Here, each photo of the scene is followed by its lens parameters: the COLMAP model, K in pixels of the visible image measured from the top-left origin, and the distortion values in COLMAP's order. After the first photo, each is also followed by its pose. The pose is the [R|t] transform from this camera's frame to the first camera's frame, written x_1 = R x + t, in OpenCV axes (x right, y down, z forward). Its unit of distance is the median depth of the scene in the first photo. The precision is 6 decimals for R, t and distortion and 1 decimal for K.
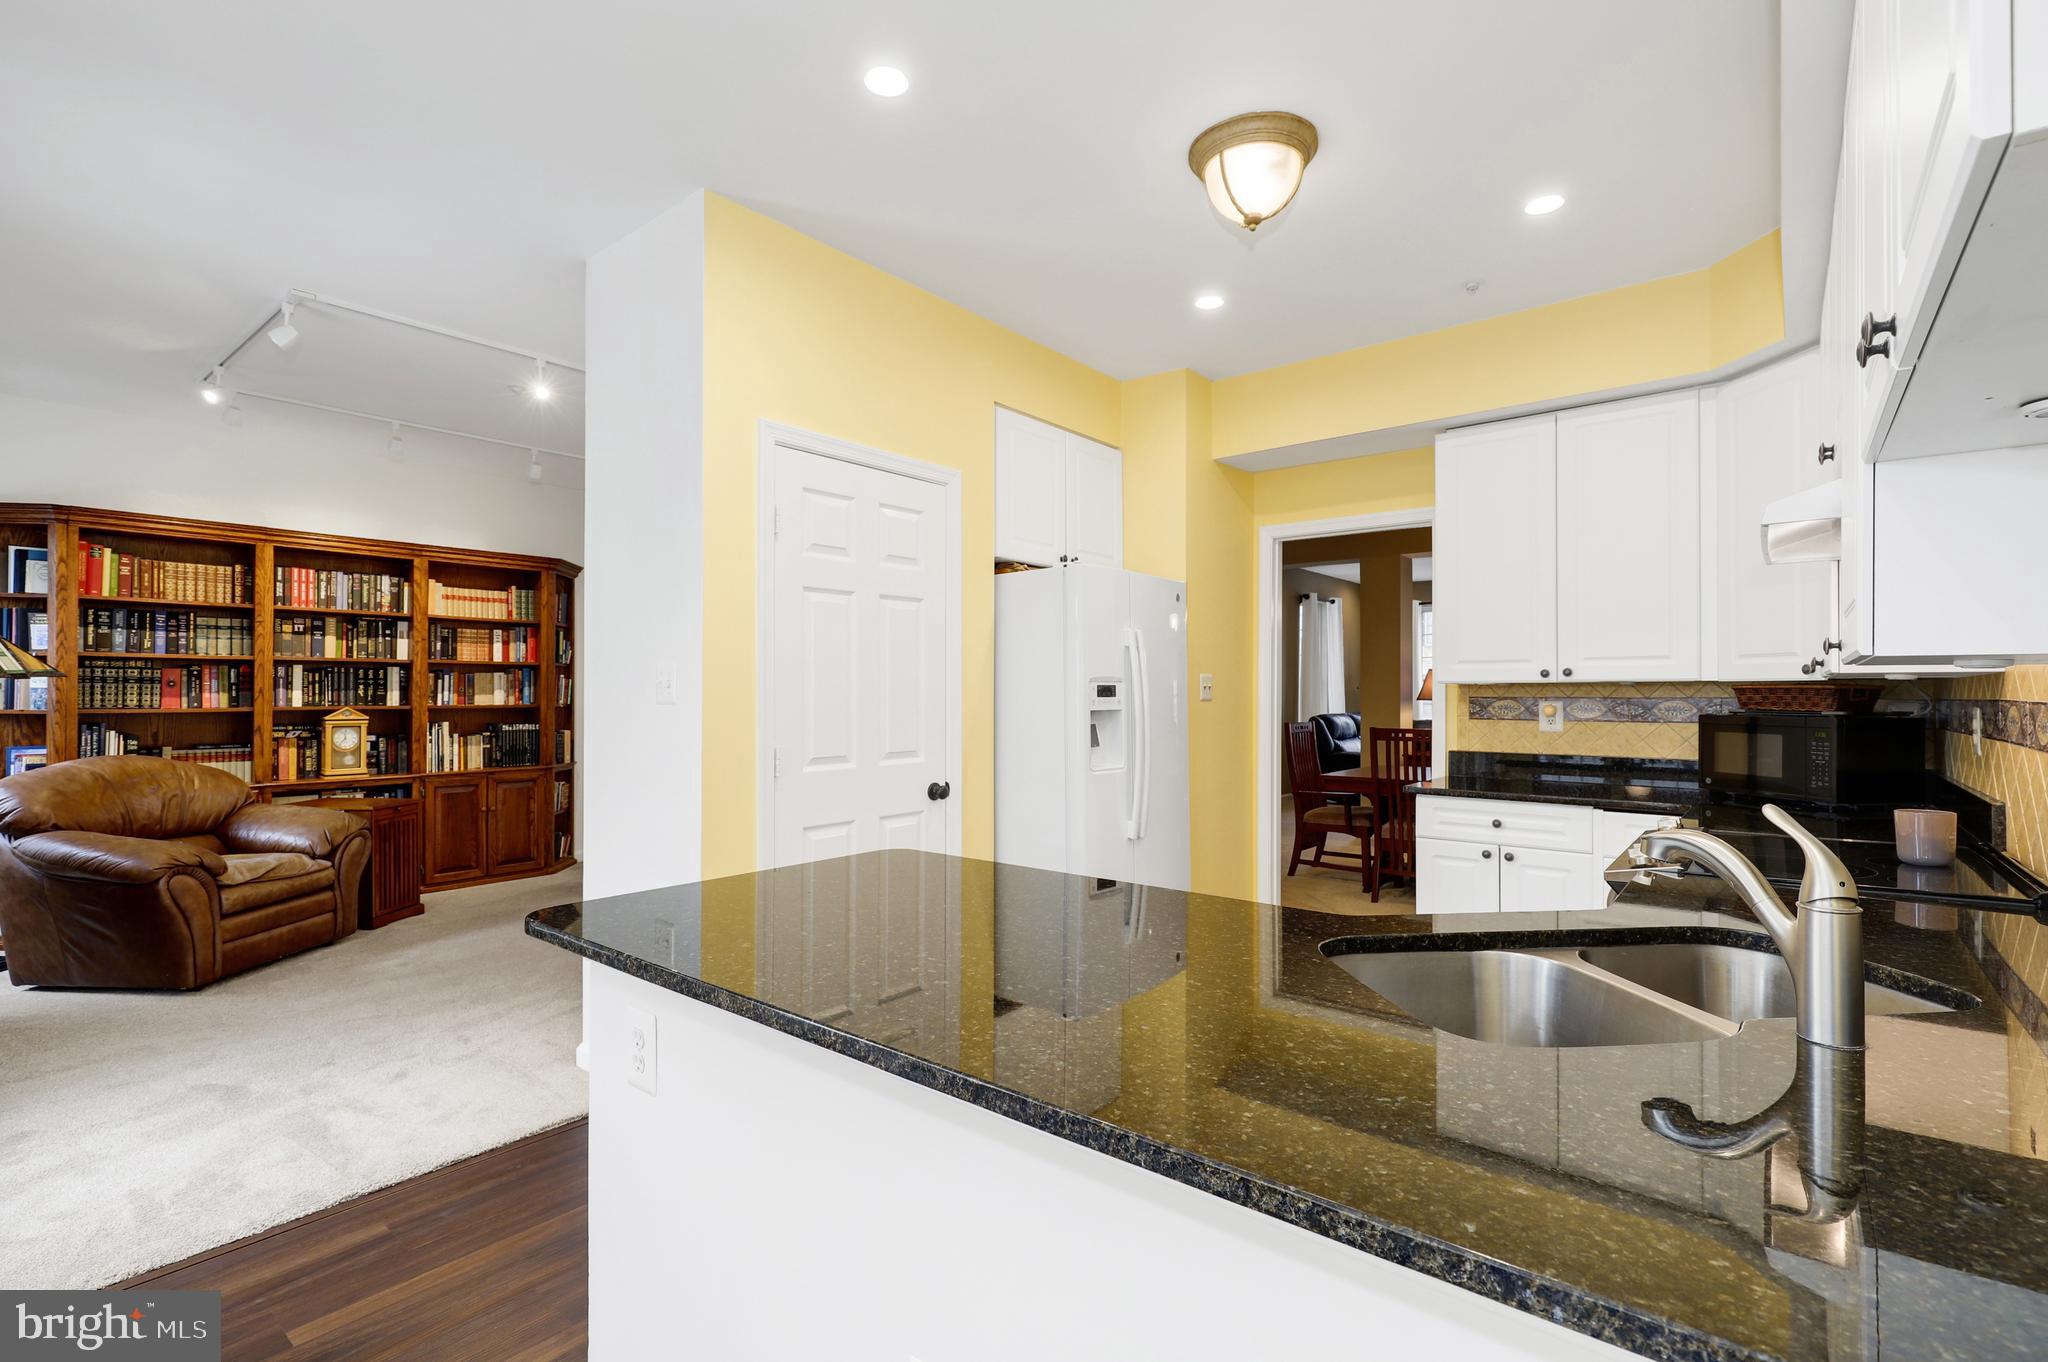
lens RADIAL K [[937.5, 0, 1018.5], [0, 937.5, 688.8], [0, 0, 1]] dist [-0.002234, -0.000347]
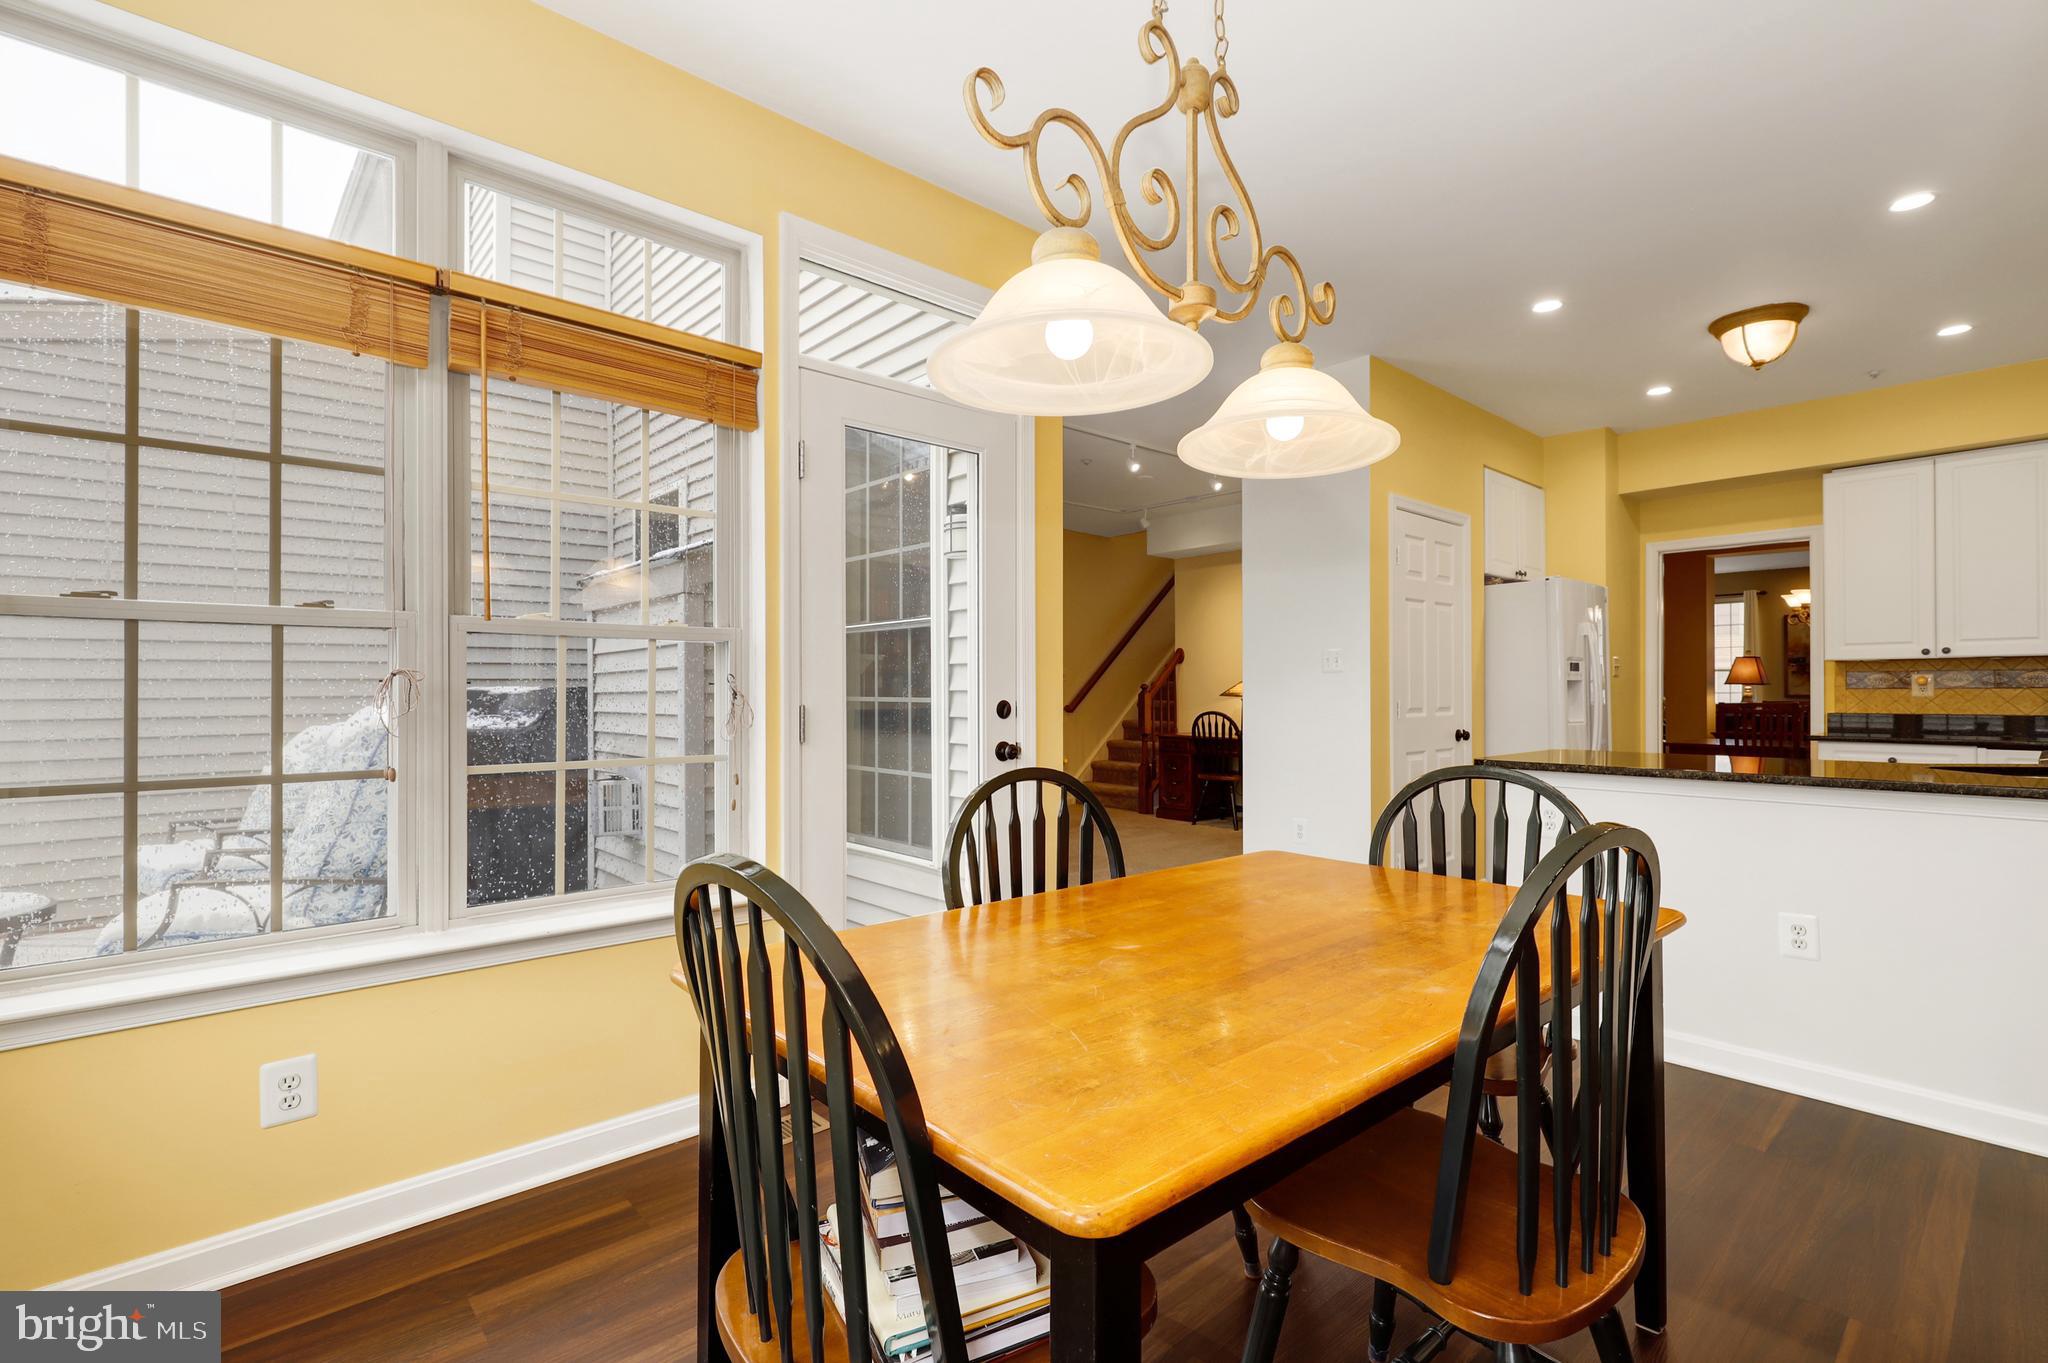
lens RADIAL K [[937.5, 0, 1015.7], [0, 937.5, 687.3], [0, 0, 1]] dist [-0.002234, -0.000347]
pose [[0.987704, -0.003208, -0.156302, -0.507589], [0.003067, 0.999995, -0.001144, 0.031682], [0.156305, 0.000651, 0.987709, -0.518745]]
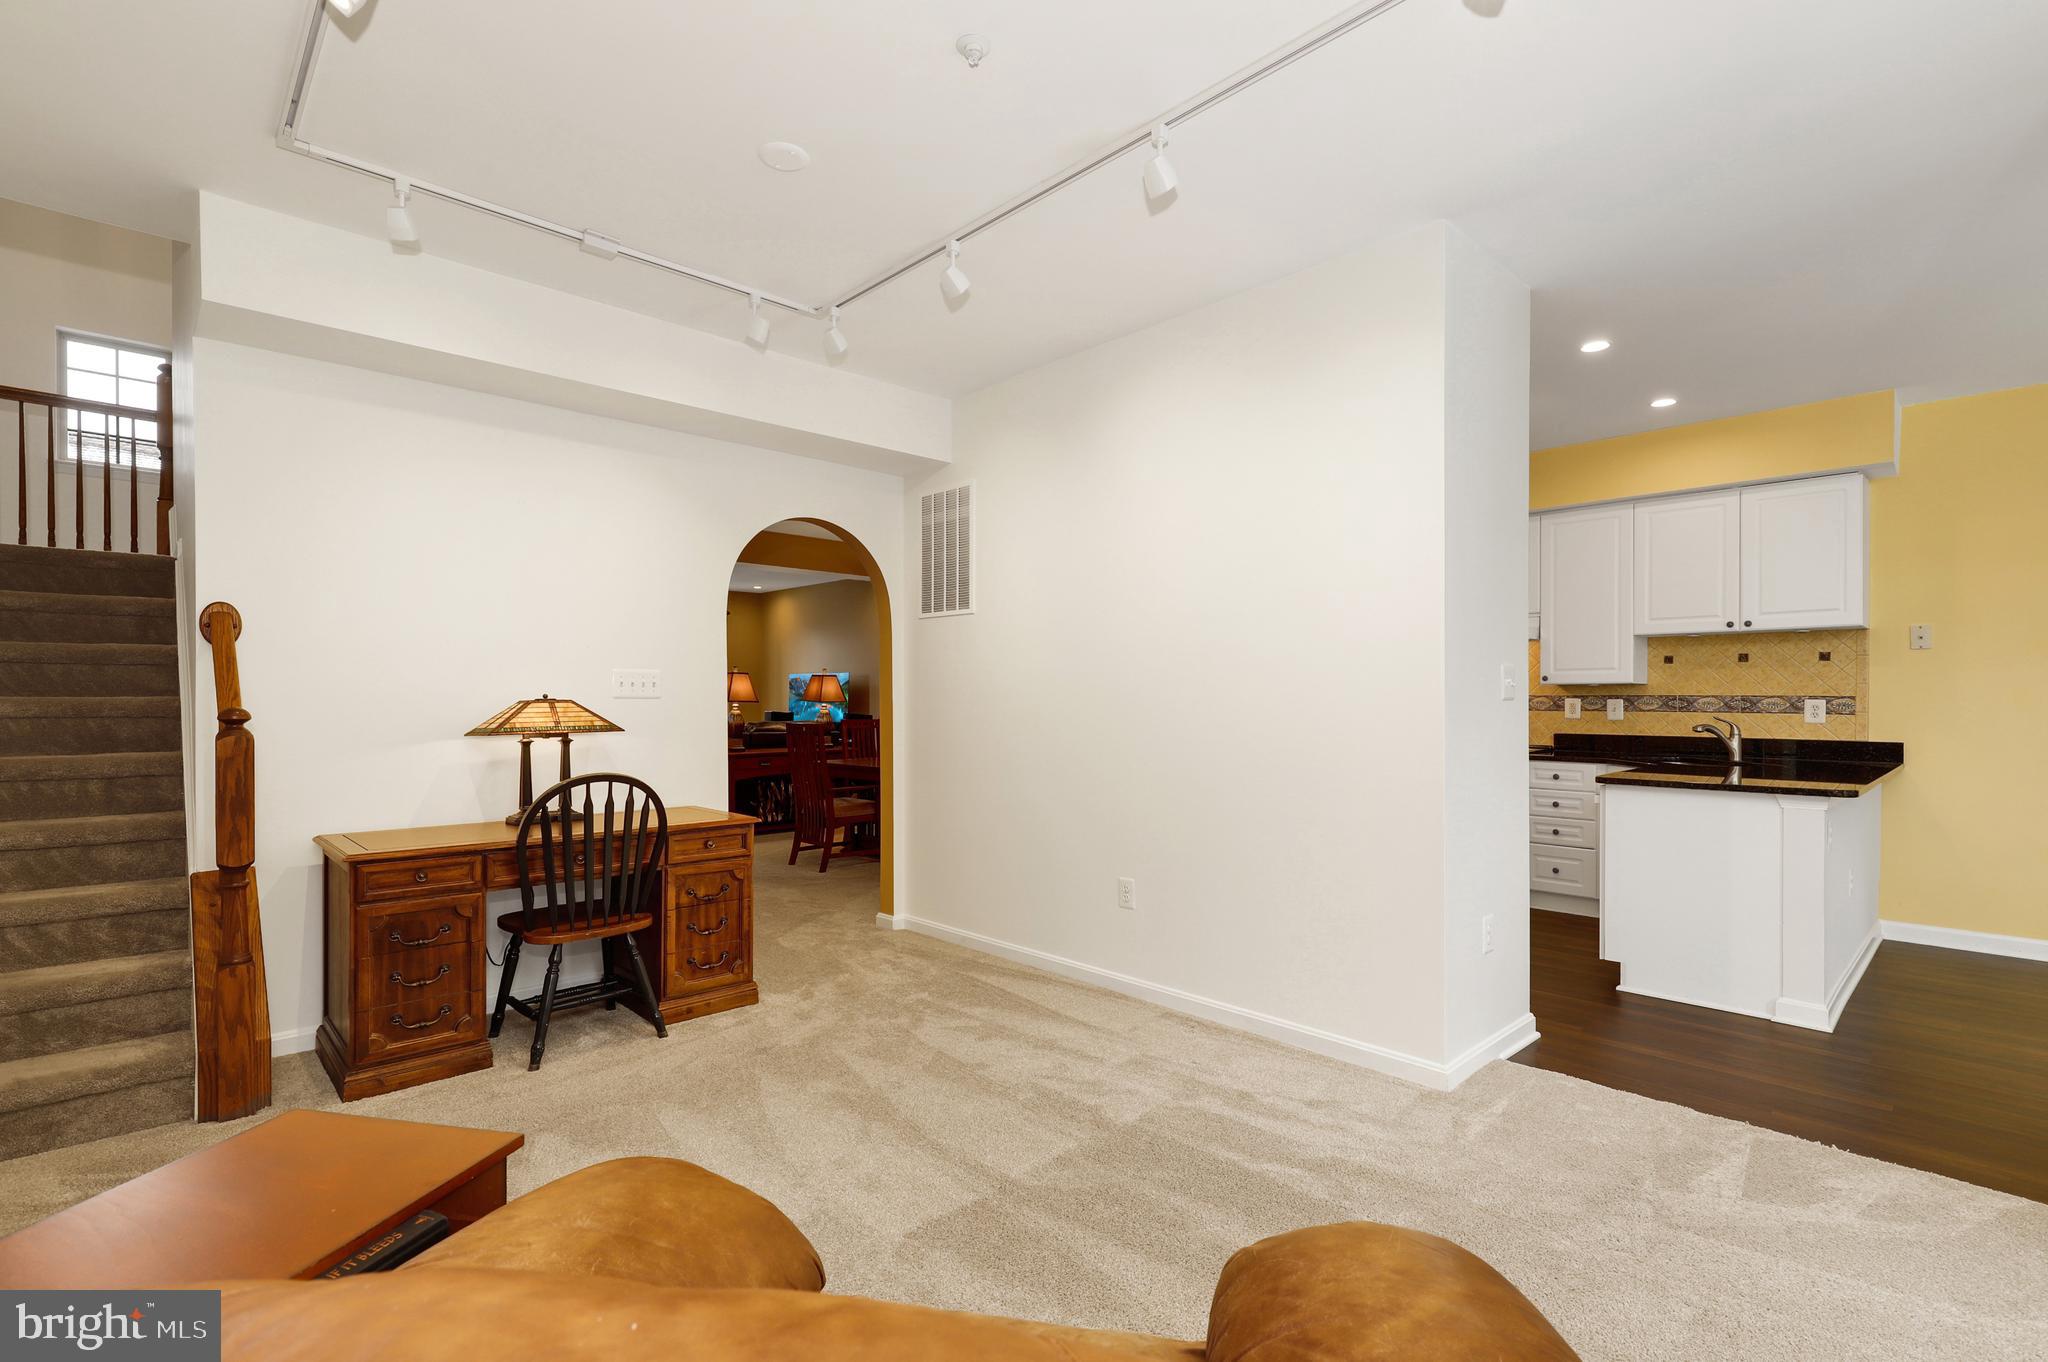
lens RADIAL K [[937.5, 0, 1034.9], [0, 937.5, 700.3], [0, 0, 1]] dist [-0.002234, -0.000347]
pose [[0.124061, -0.000255, 0.992275, -1.155313], [-0.003417, 0.999994, 0.000684, 0.019384], [-0.992269, -0.003476, 0.124059, 1.068121]]
